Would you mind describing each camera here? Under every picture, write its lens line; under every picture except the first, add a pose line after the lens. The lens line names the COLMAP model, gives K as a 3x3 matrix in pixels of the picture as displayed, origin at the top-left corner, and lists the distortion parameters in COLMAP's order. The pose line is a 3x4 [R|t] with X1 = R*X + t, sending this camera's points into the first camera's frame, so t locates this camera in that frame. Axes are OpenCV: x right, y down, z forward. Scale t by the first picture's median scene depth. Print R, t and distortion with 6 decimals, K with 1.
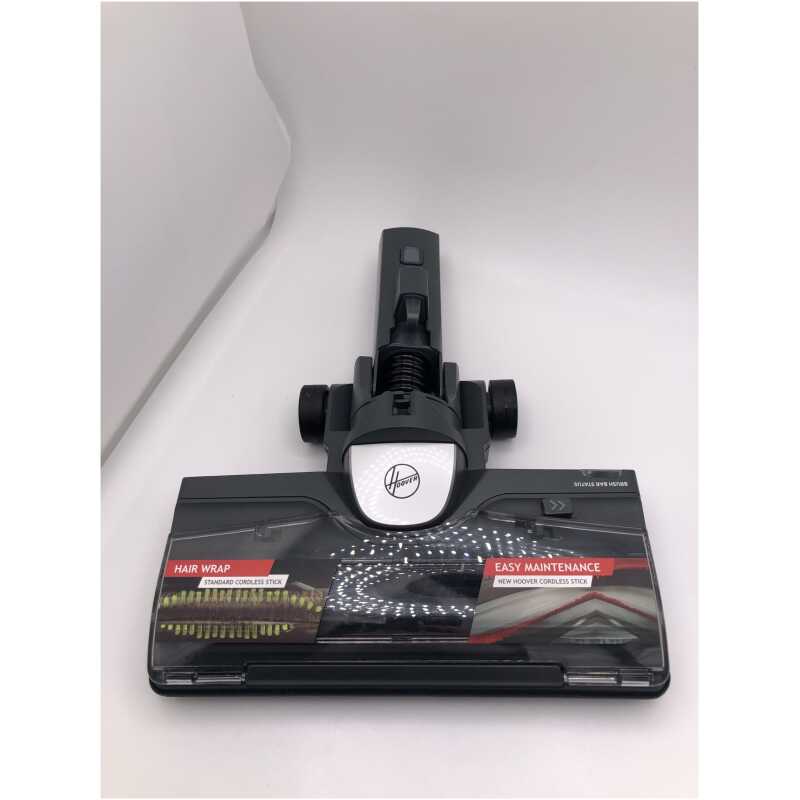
lens RADIAL K [[653.0, 0, 400.0], [0, 653.0, 400.0], [0, 0, 1]] dist [-0.010374, -0.005717]
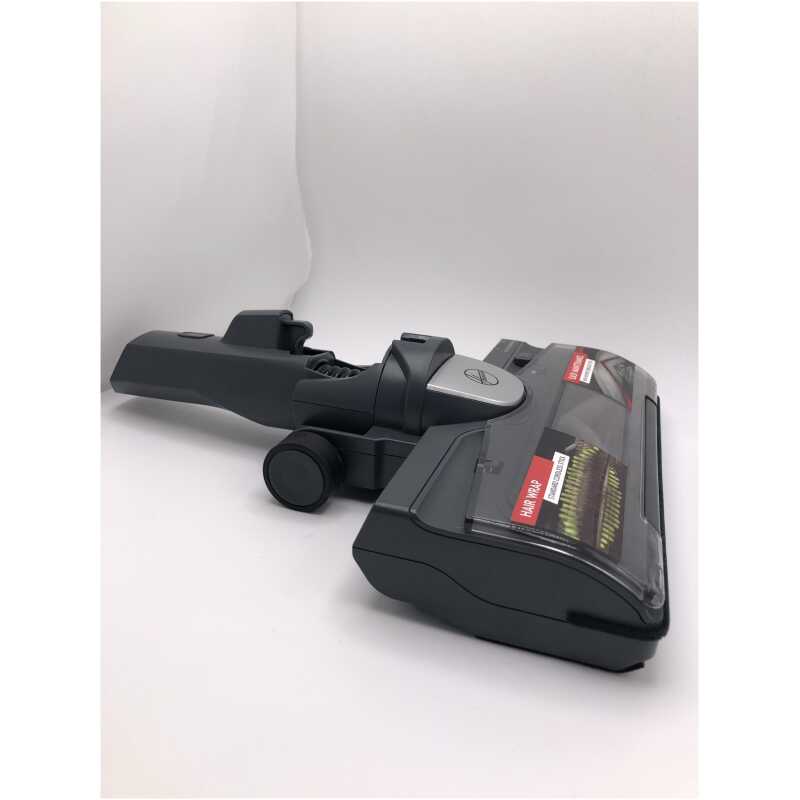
lens RADIAL K [[653.0, 0, 400.0], [0, 653.0, 400.0], [0, 0, 1]] dist [-0.010374, -0.005717]
pose [[0.315695, -0.283668, 0.905466, -1.037276], [0.711487, 0.702137, -0.028095, 0.095431], [-0.627792, 0.653097, 0.423488, 0.725478]]
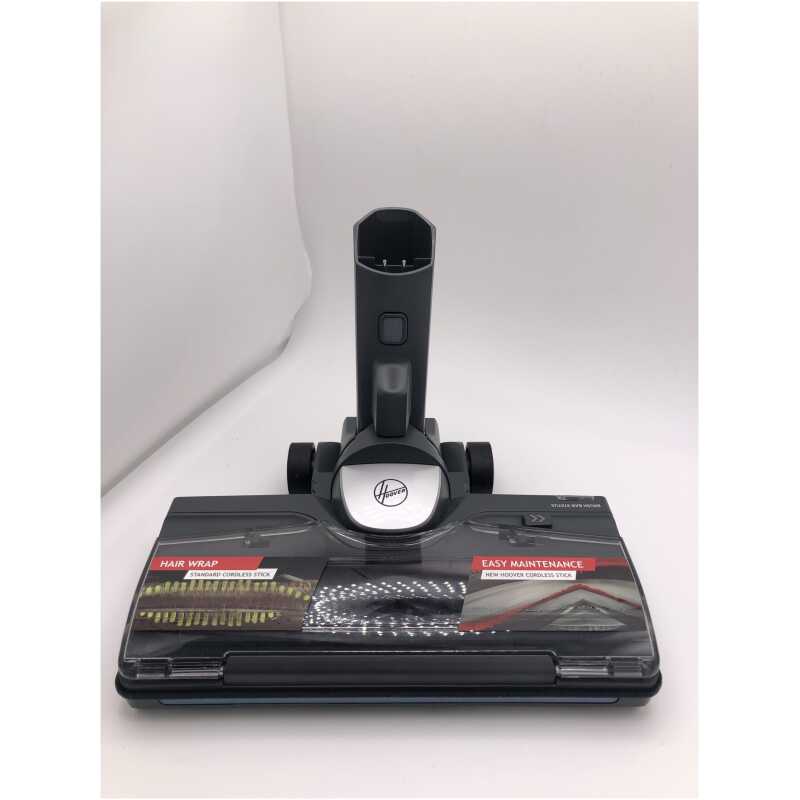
lens RADIAL K [[653.0, 0, 400.0], [0, 653.0, 400.0], [0, 0, 1]] dist [-0.010374, -0.005717]
pose [[0.997233, 0.042829, 0.060755, -0.056202], [-0.017931, 0.931794, -0.362545, 0.393050], [-0.072139, 0.360453, 0.929984, -0.036124]]
